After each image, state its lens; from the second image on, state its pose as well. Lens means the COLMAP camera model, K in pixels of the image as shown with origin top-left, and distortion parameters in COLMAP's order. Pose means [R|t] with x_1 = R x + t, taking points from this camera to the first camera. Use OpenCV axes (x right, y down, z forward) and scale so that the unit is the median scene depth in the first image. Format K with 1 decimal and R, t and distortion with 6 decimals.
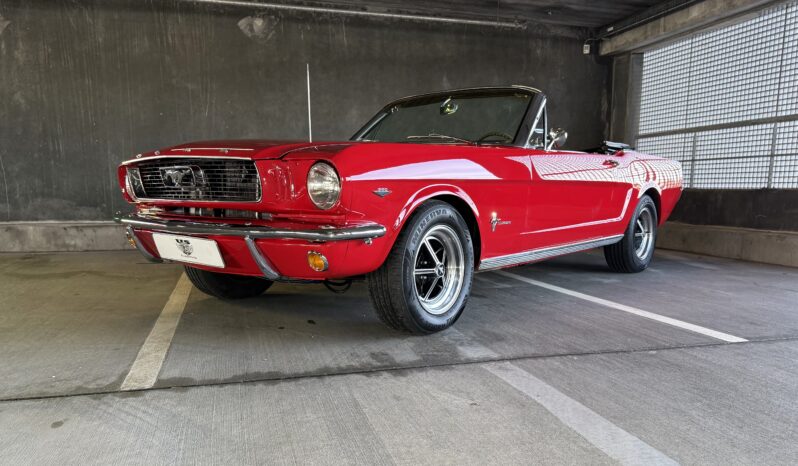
lens RADIAL K [[585.8, 0, 409.5], [0, 585.8, 288.9], [0, 0, 1]] dist [0.050257, -0.069422]
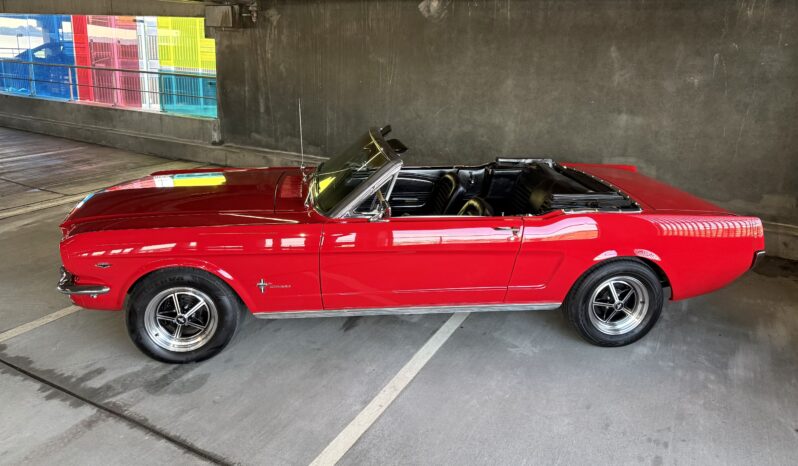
lens RADIAL K [[558.0, 0, 412.3], [0, 558.0, 187.7], [0, 0, 1]] dist [0.045724, -0.059210]
pose [[0.742128, 0.185575, -0.644056, 0.507990], [-0.150248, 0.982513, 0.109970, -0.229683], [0.653201, 0.015156, 0.757033, 0.169004]]
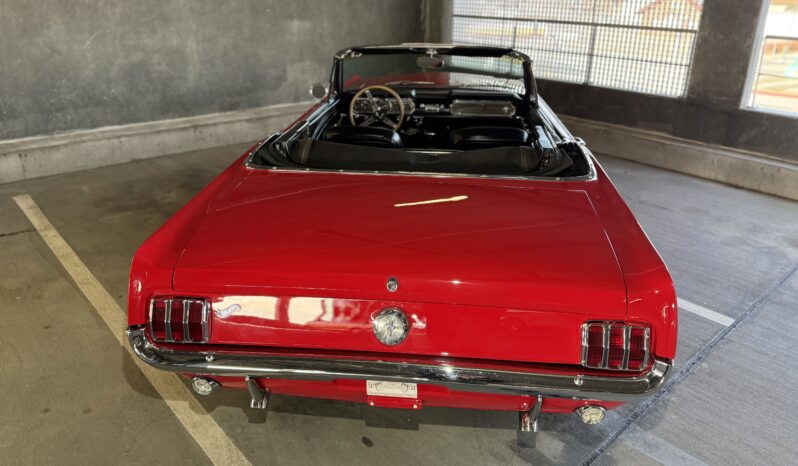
lens RADIAL K [[558.0, 0, 388.1], [0, 558.0, 176.1], [0, 0, 1]] dist [0.045724, -0.059210]
pose [[0.910304, -0.119675, 0.396264, -0.200750], [0.056701, 0.984322, 0.167018, -0.180692], [-0.410039, -0.129569, 0.902818, 0.116848]]
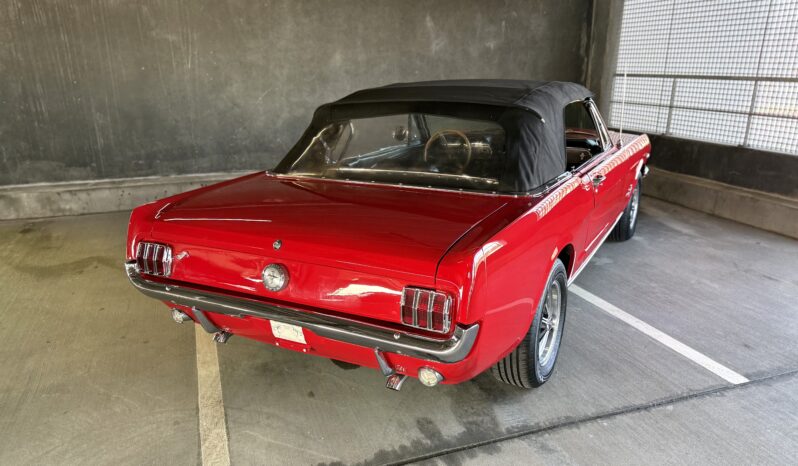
lens RADIAL K [[558.0, 0, 397.4], [0, 558.0, 258.8], [0, 0, 1]] dist [0.045724, -0.059210]
pose [[0.998606, -0.027297, 0.045182, -0.053265], [0.019512, 0.986176, 0.164548, -0.136290], [-0.049049, -0.163437, 0.985334, 0.011734]]
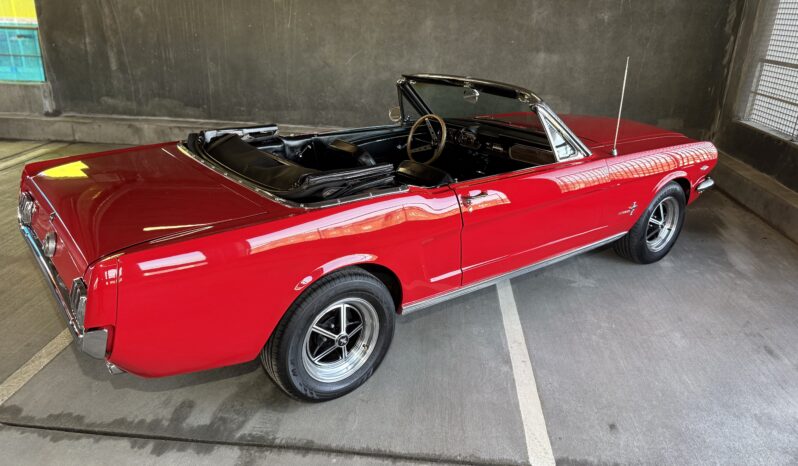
lens RADIAL K [[558.0, 0, 407.6], [0, 558.0, 219.8], [0, 0, 1]] dist [0.045724, -0.059210]
pose [[0.940118, 0.146504, -0.307758, 0.239028], [-0.087108, 0.976199, 0.198614, -0.185748], [0.329531, -0.159913, 0.930504, 0.071232]]
